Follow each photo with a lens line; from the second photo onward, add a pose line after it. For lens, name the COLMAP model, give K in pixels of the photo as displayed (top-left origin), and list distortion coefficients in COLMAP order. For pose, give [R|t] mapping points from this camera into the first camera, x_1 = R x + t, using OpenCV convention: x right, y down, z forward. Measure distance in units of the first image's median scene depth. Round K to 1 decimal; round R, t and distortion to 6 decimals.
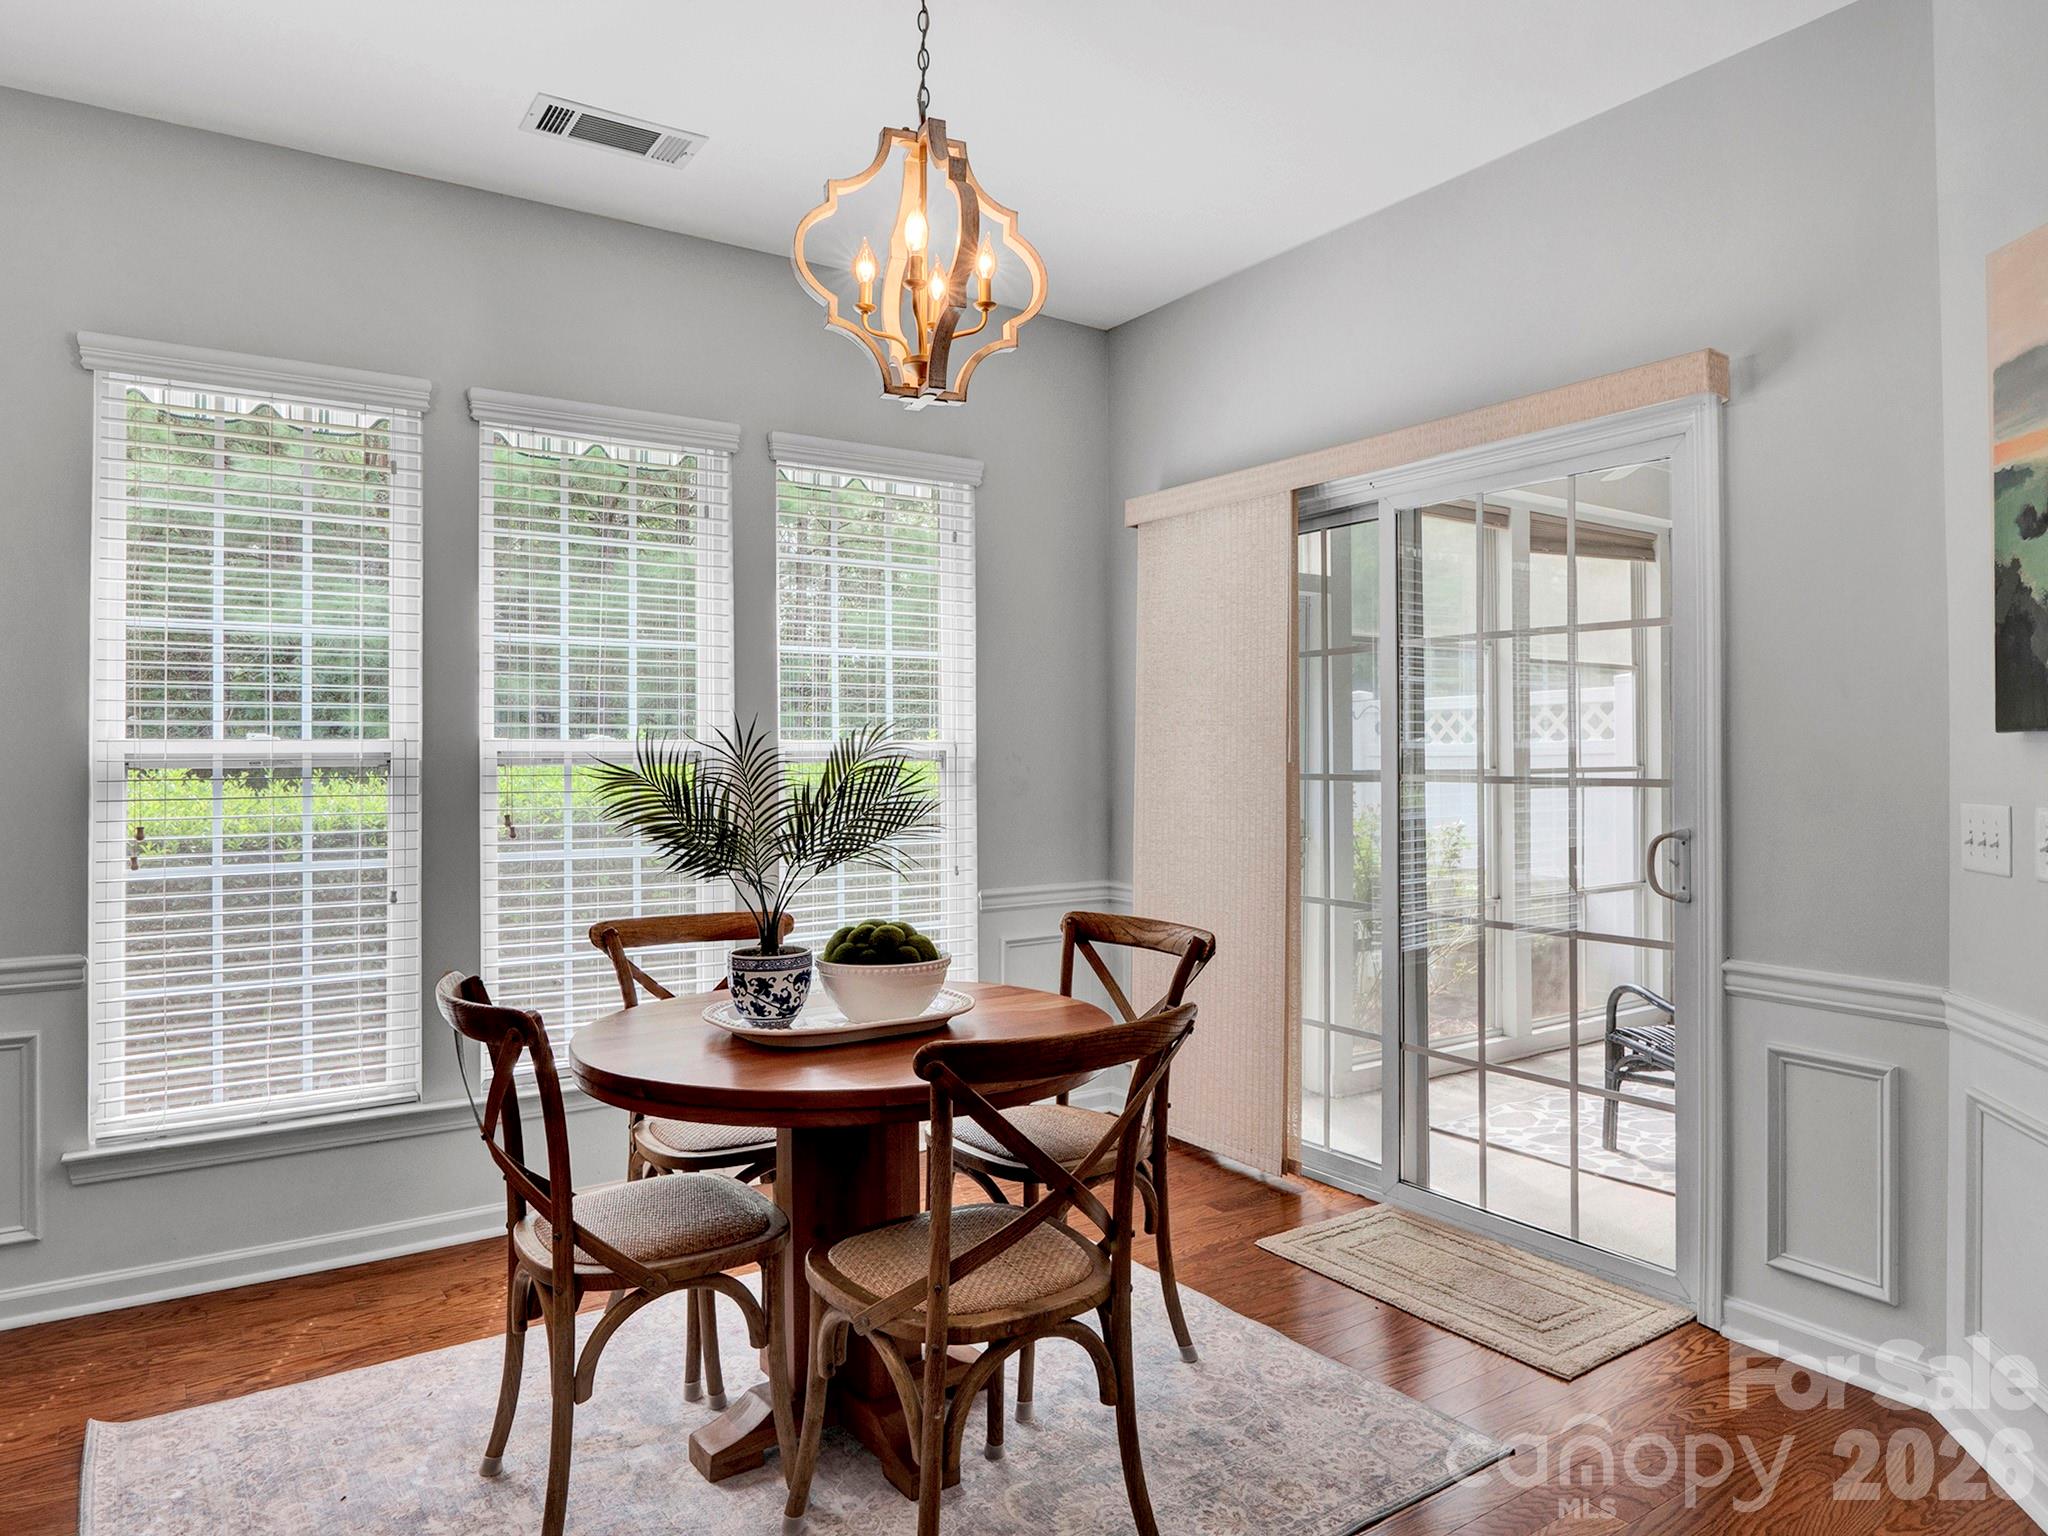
lens RADIAL K [[1280.0, 0, 995.3], [0, 1280.0, 744.7], [0, 0, 1]] dist [-0.025688, 0.003048]
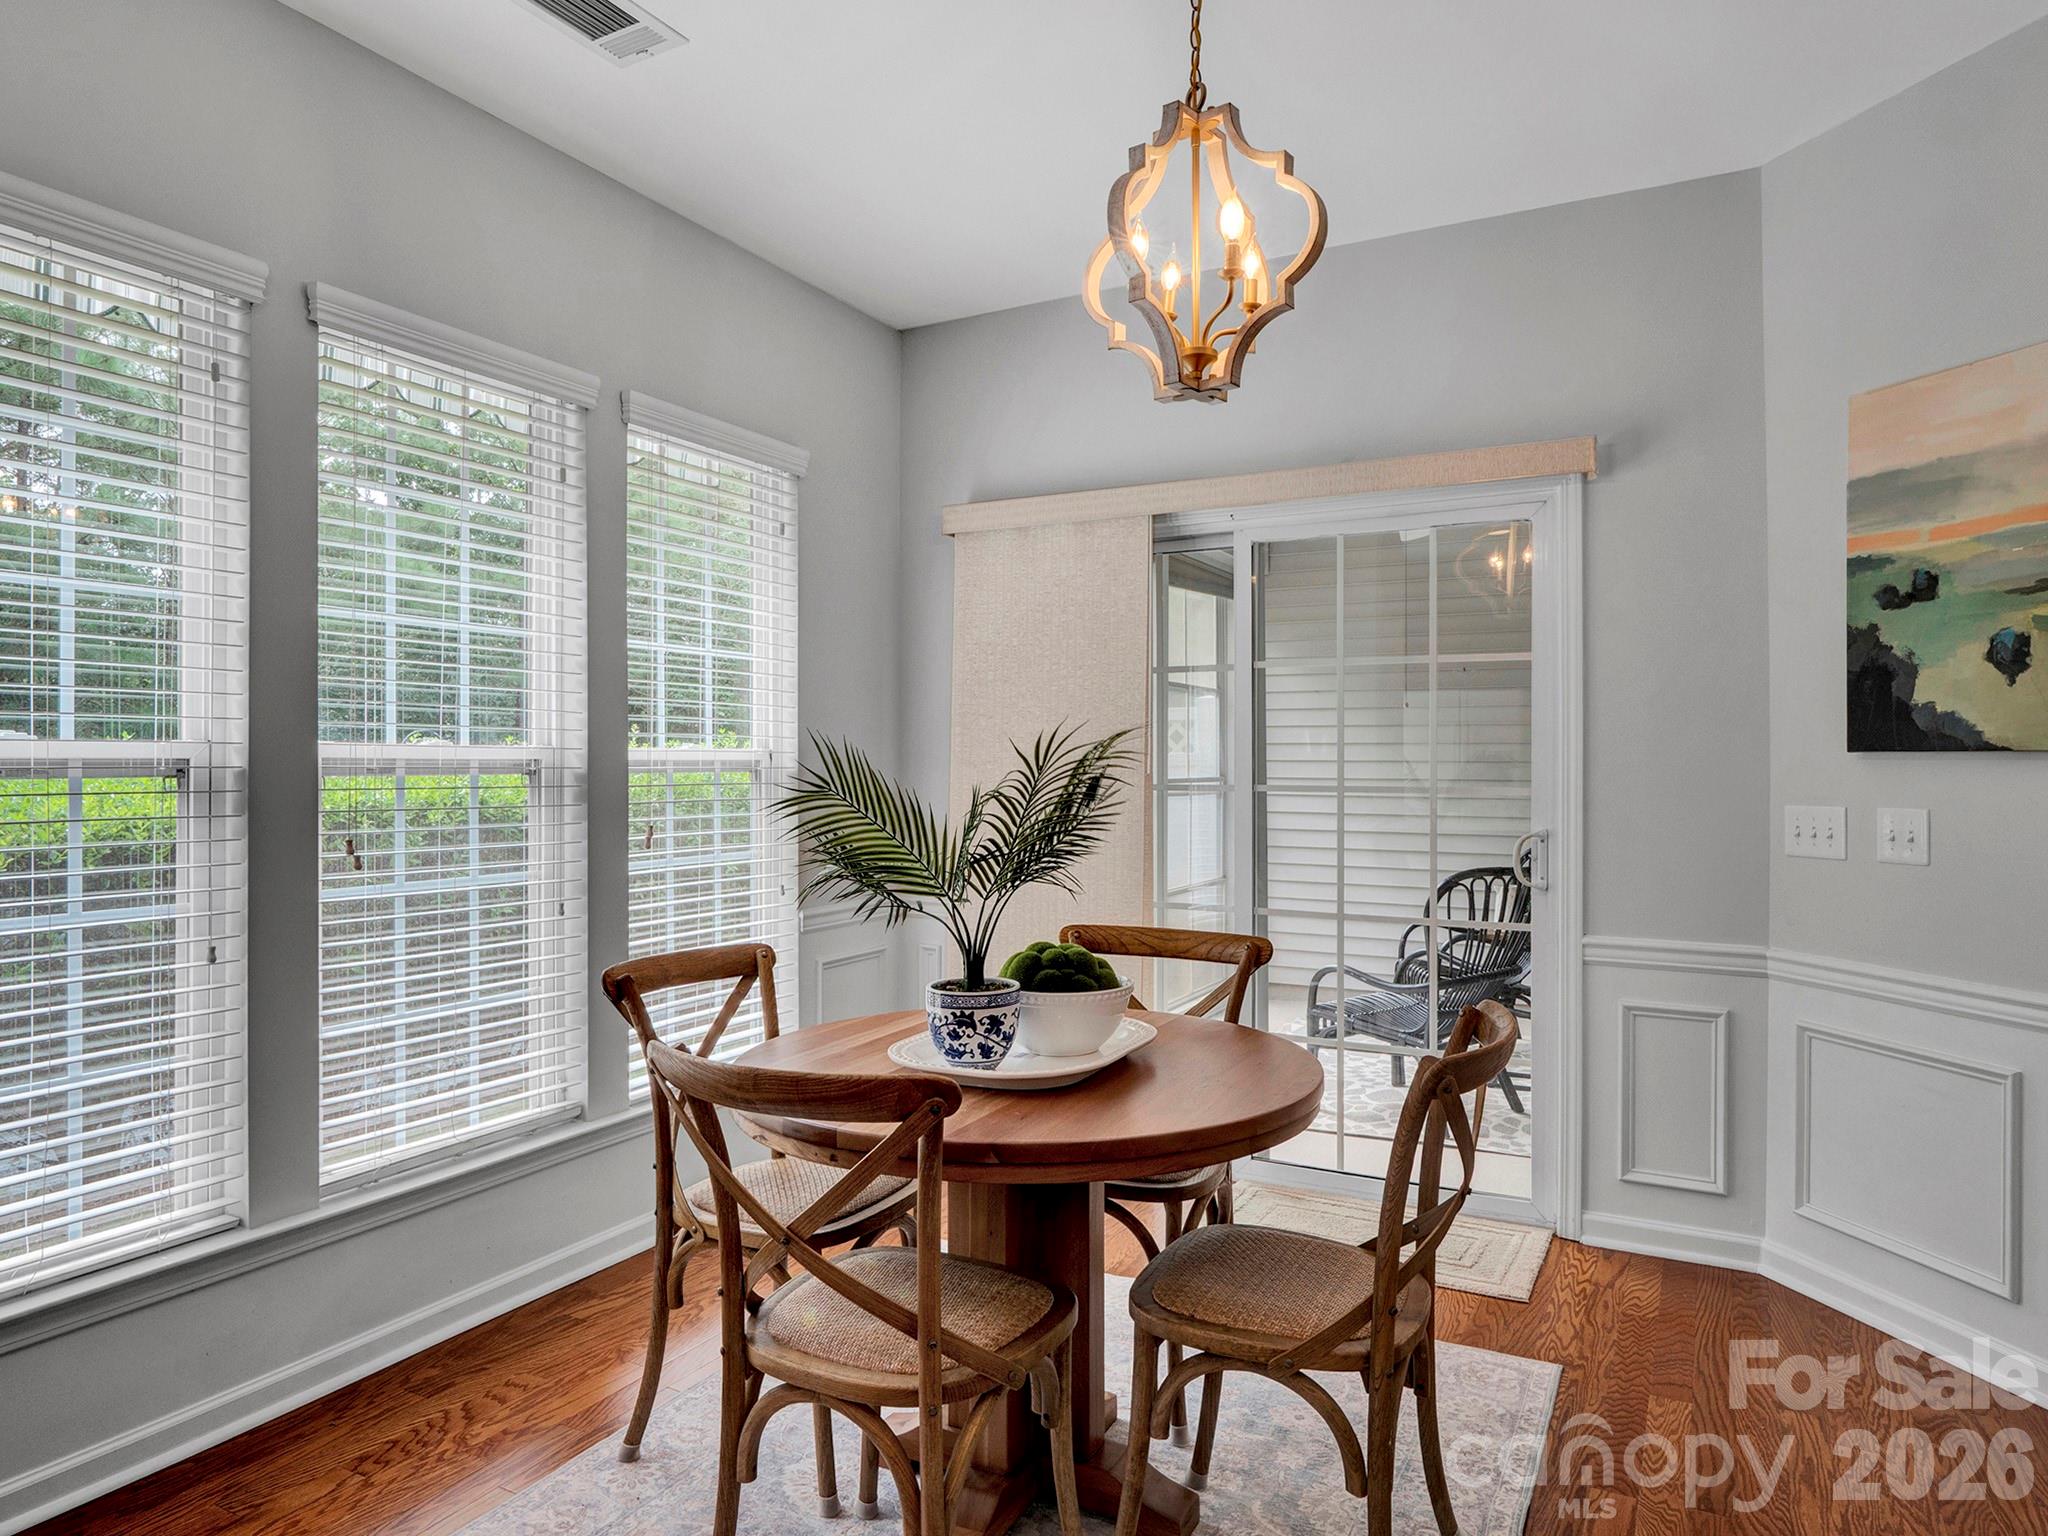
lens RADIAL K [[1280.0, 0, 970.5], [0, 1280.0, 755.0], [0, 0, 1]] dist [-0.025688, 0.003048]
pose [[0.889254, 0.007376, 0.457354, -0.513813], [-0.007330, 0.999971, -0.001875, 0.002157], [-0.457355, -0.001685, 0.889283, 0.180724]]
